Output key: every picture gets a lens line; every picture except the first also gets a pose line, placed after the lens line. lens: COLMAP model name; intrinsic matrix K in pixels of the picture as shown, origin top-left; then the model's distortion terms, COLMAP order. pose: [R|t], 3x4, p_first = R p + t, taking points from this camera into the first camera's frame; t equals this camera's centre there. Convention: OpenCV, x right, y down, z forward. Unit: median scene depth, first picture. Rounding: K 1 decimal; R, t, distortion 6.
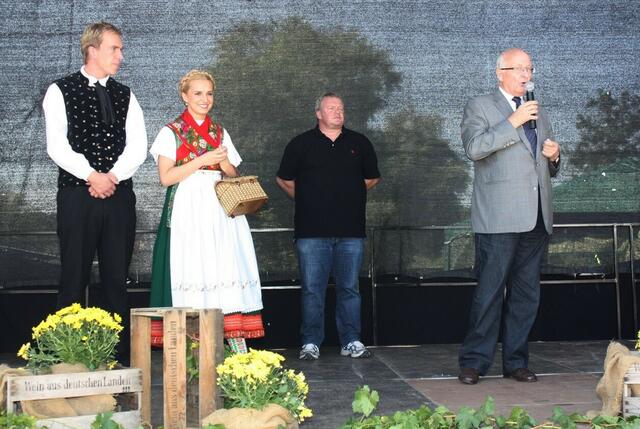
lens RADIAL K [[940.8, 0, 317.4], [0, 940.8, 212.4], [0, 0, 1]] dist [0.101557, 0.000000]
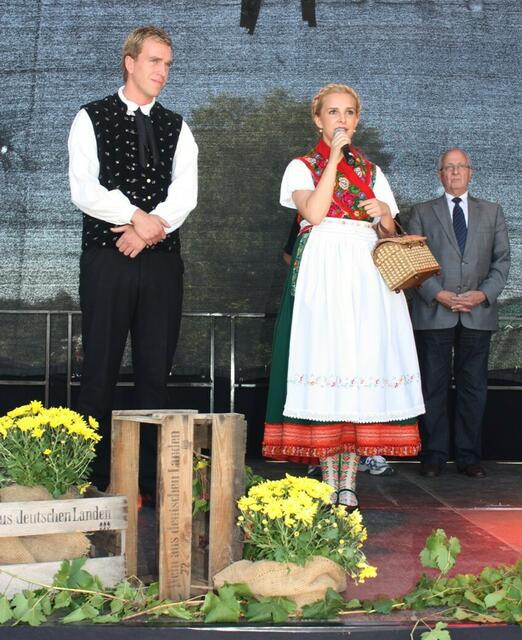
lens RADIAL K [[989.8, 0, 262.2], [0, 989.8, 325.0], [0, 0, 1]] dist [0.063168, 0.000000]
pose [[0.999408, 0.025740, -0.022835, -0.073466], [-0.025331, 0.999517, 0.018007, 0.022991], [0.023287, -0.017417, 0.999577, 0.276163]]
